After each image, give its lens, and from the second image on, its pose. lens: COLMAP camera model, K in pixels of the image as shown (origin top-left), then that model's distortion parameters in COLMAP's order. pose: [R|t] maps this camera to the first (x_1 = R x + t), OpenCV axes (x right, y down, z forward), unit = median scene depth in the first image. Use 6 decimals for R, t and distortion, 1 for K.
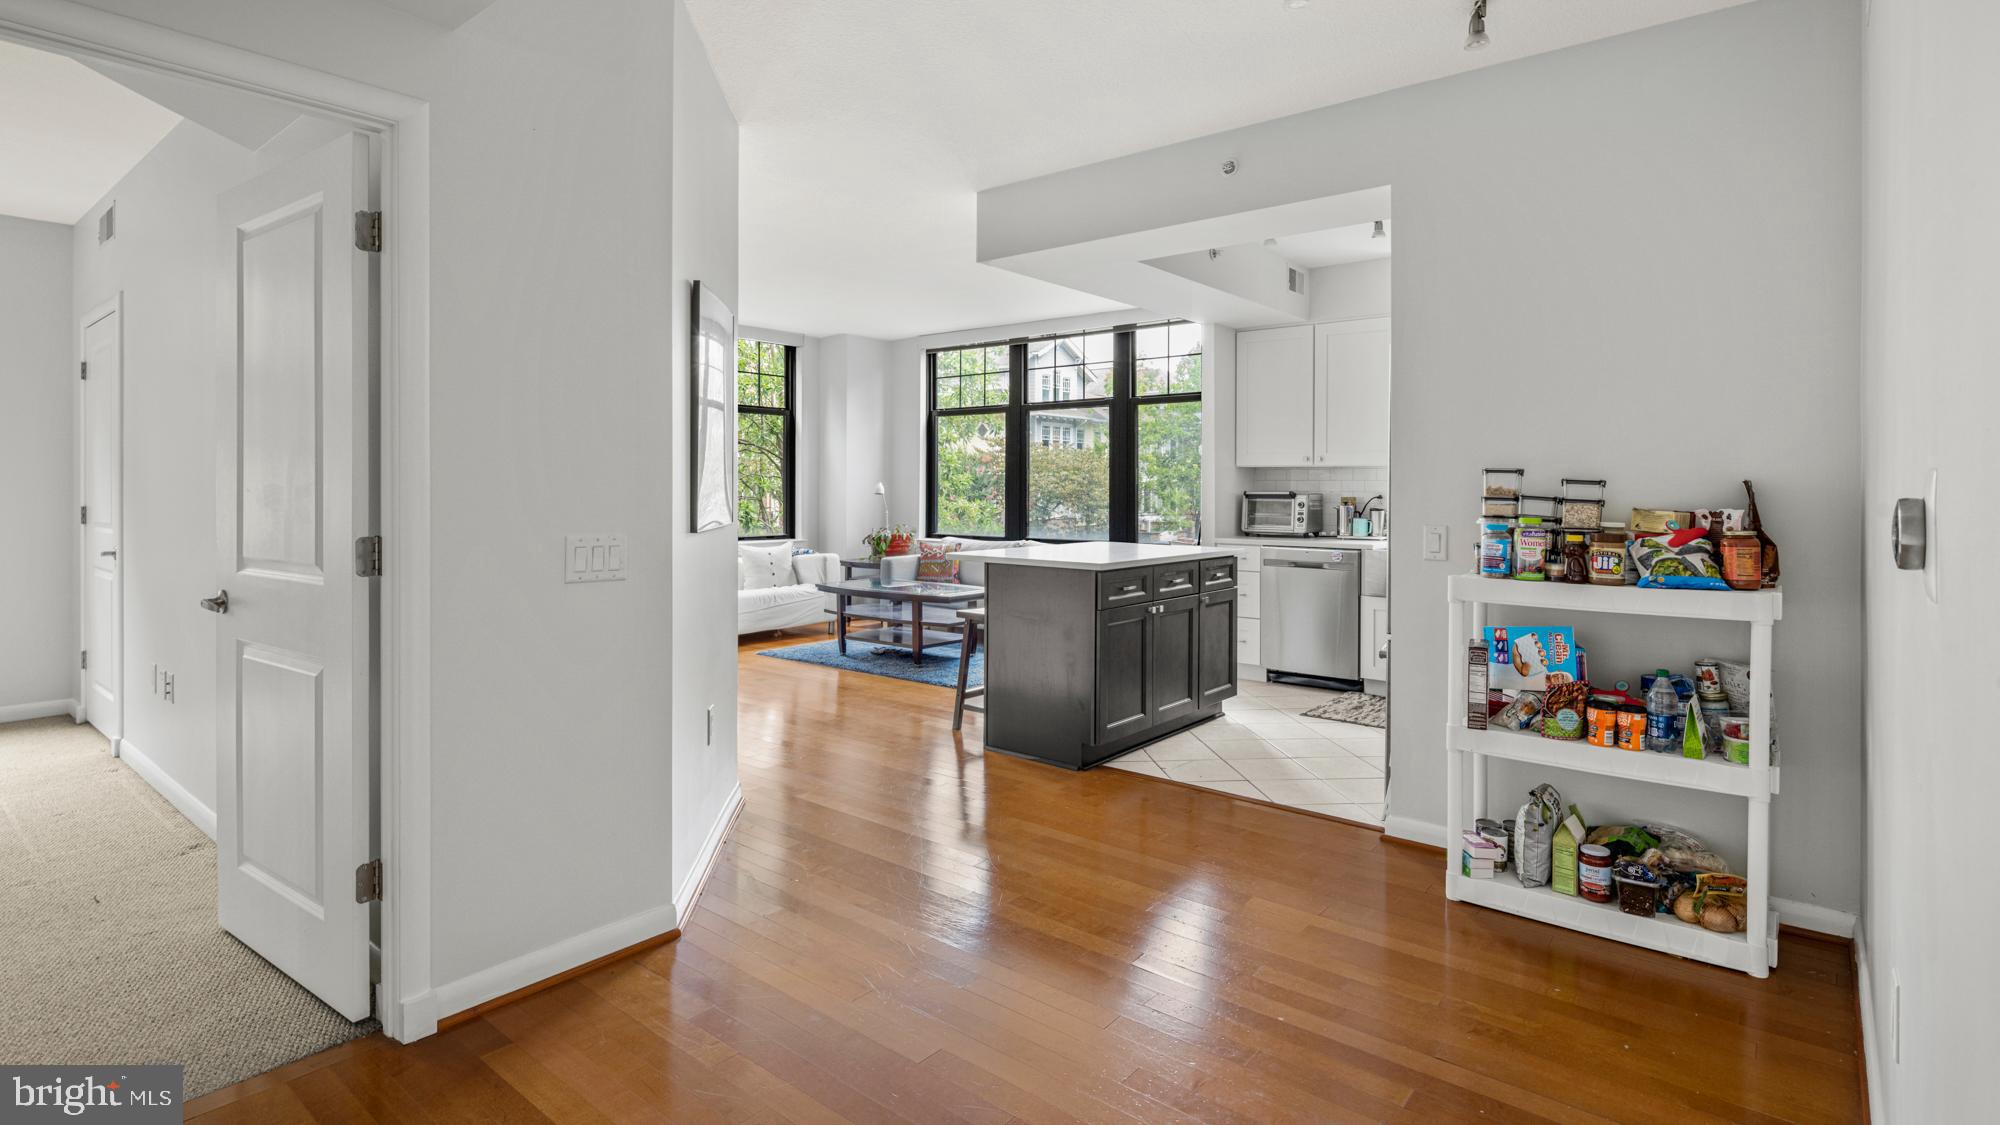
lens RADIAL K [[983.8, 0, 996.5], [0, 983.8, 488.9], [0, 0, 1]] dist [-0.002101, -0.001605]
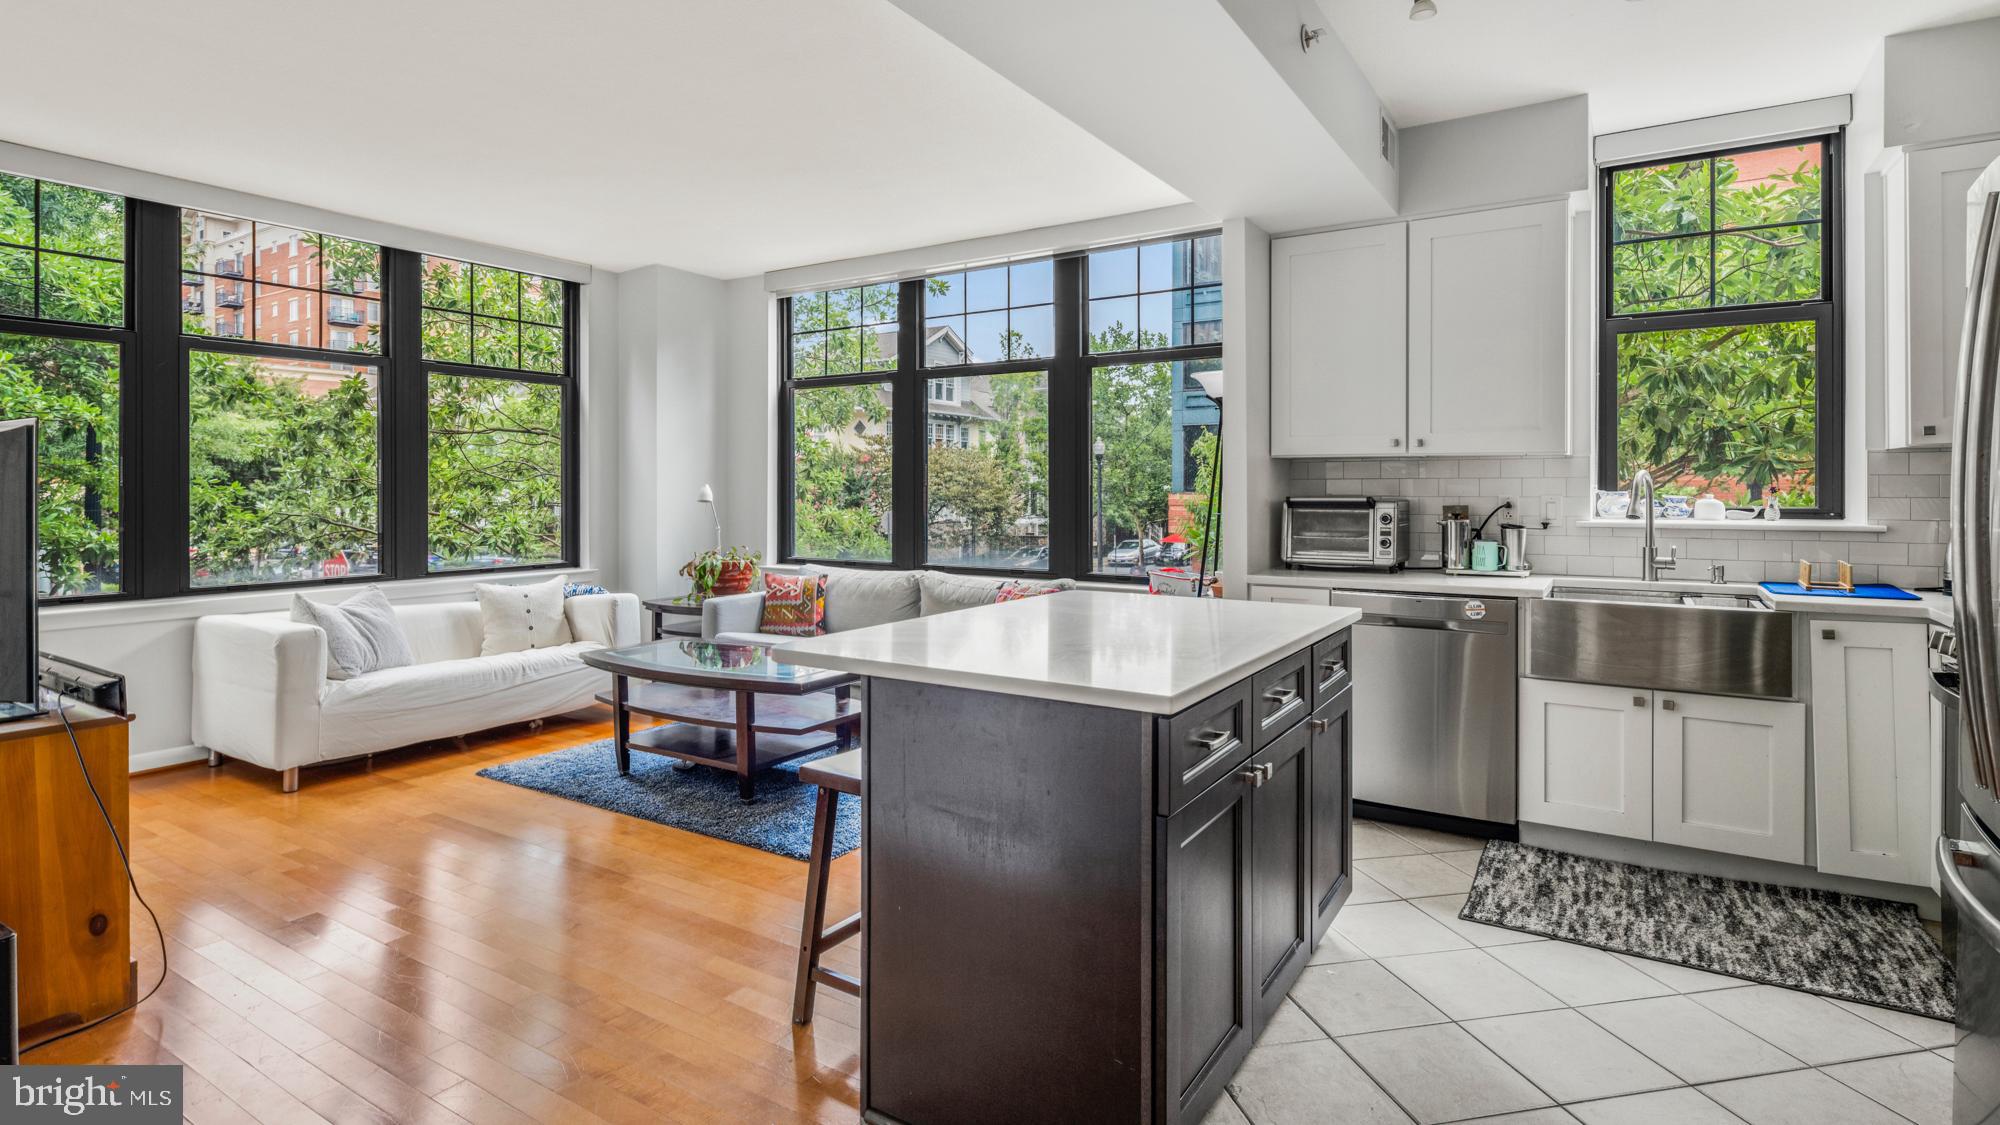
lens RADIAL K [[983.8, 0, 996.5], [0, 983.8, 488.9], [0, 0, 1]] dist [-0.002101, -0.001605]
pose [[0.992455, -0.004129, 0.122540, -0.003342], [0.004281, 0.999990, -0.000972, -0.002077], [-0.122535, 0.001490, 0.992463, 0.318805]]
